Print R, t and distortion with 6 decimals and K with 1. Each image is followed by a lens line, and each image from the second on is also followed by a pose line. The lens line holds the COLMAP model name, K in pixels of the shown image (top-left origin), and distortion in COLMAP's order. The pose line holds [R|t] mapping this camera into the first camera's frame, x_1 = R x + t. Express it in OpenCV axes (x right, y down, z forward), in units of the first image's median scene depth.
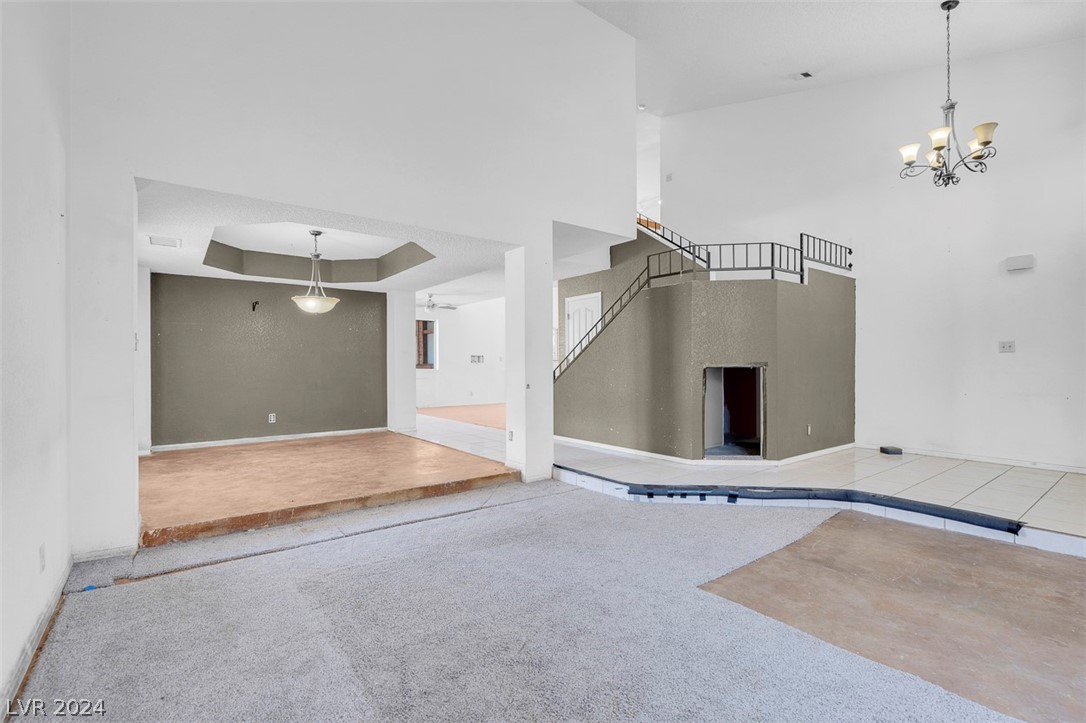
lens RADIAL K [[498.3, 0, 540.0], [0, 498.3, 352.2], [0, 0, 1]] dist [-0.000374, 0.000489]
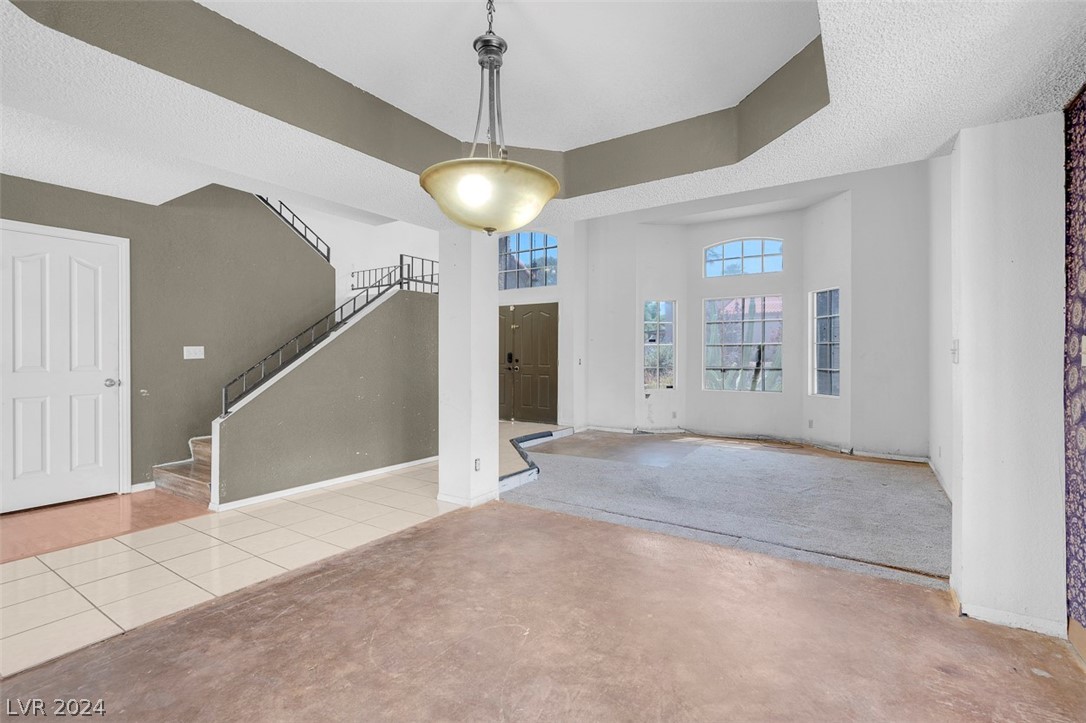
lens RADIAL K [[498.3, 0, 540.0], [0, 498.3, 352.2], [0, 0, 1]] dist [-0.000374, 0.000489]
pose [[-0.328895, 0.014505, 0.944255, -0.858315], [-0.016820, 0.999633, -0.021214, 0.005798], [-0.944217, -0.022860, -0.328530, 1.204468]]
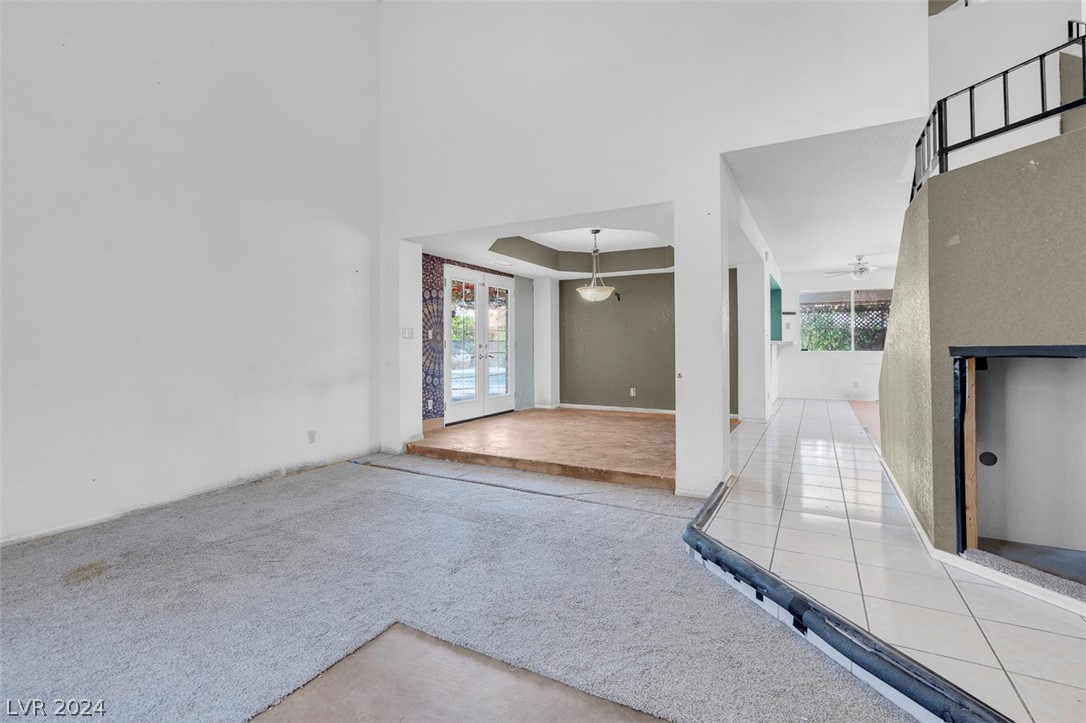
lens RADIAL K [[498.3, 0, 540.0], [0, 498.3, 352.2], [0, 0, 1]] dist [-0.000374, 0.000489]
pose [[0.399607, 0.016883, -0.916531, 0.613672], [0.021031, 0.999398, 0.027579, 0.004110], [0.916445, -0.030296, 0.399012, 0.478226]]
